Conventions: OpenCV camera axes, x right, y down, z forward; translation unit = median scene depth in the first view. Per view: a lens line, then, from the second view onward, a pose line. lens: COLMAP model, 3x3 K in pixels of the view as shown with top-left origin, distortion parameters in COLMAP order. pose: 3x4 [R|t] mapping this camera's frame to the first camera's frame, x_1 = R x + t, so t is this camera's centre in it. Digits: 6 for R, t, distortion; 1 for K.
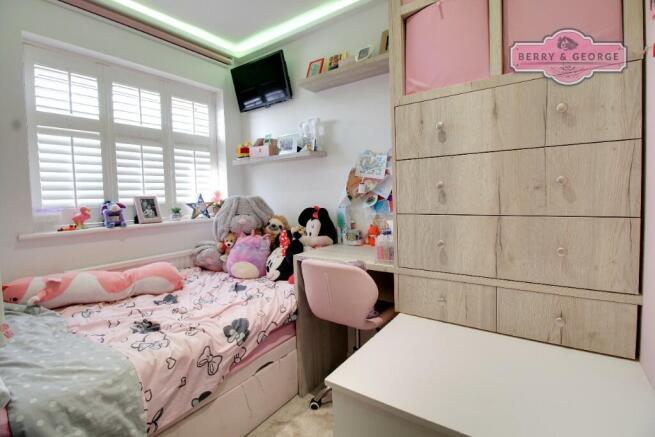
lens RADIAL K [[303.2, 0, 330.1], [0, 303.2, 218.3], [0, 0, 1]] dist [-0.006402, -0.004513]
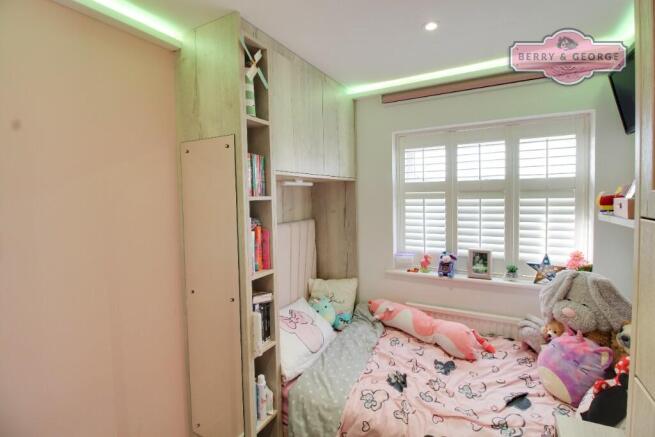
lens RADIAL K [[303.2, 0, 330.5], [0, 303.2, 216.8], [0, 0, 1]] dist [-0.006402, -0.004513]
pose [[0.127528, 0.078892, -0.988692, 0.309994], [-0.062635, 0.995483, 0.071354, -0.229649], [0.989855, 0.052827, 0.131893, 0.394213]]
